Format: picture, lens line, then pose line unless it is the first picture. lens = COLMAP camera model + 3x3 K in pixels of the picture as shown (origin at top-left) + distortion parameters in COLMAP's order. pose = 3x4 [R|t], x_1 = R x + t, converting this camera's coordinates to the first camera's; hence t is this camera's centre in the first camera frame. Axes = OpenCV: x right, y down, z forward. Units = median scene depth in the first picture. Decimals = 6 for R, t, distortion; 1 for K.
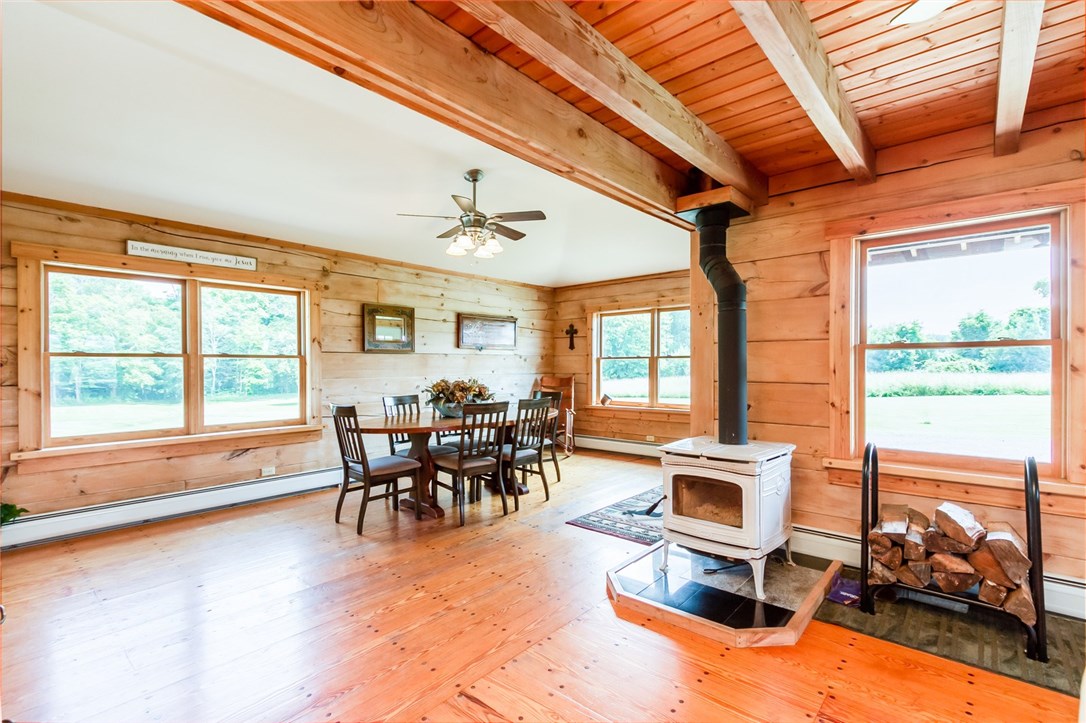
lens RADIAL K [[498.1, 0, 550.5], [0, 498.1, 364.4], [0, 0, 1]] dist [0.002723, 0.000485]
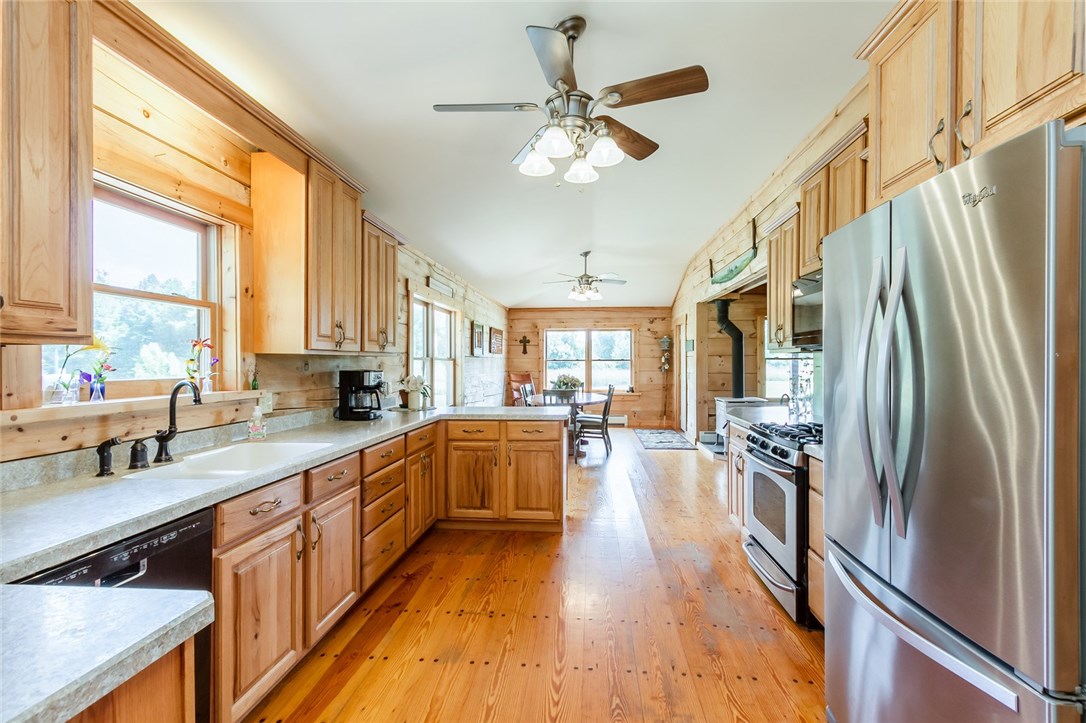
lens RADIAL K [[498.1, 0, 547.2], [0, 498.1, 365.2], [0, 0, 1]] dist [0.002723, 0.000485]
pose [[0.809396, 0.000759, 0.587263, -1.390129], [-0.002754, 0.999993, 0.002502, -0.003525], [-0.587257, -0.003642, 0.809392, -0.328151]]
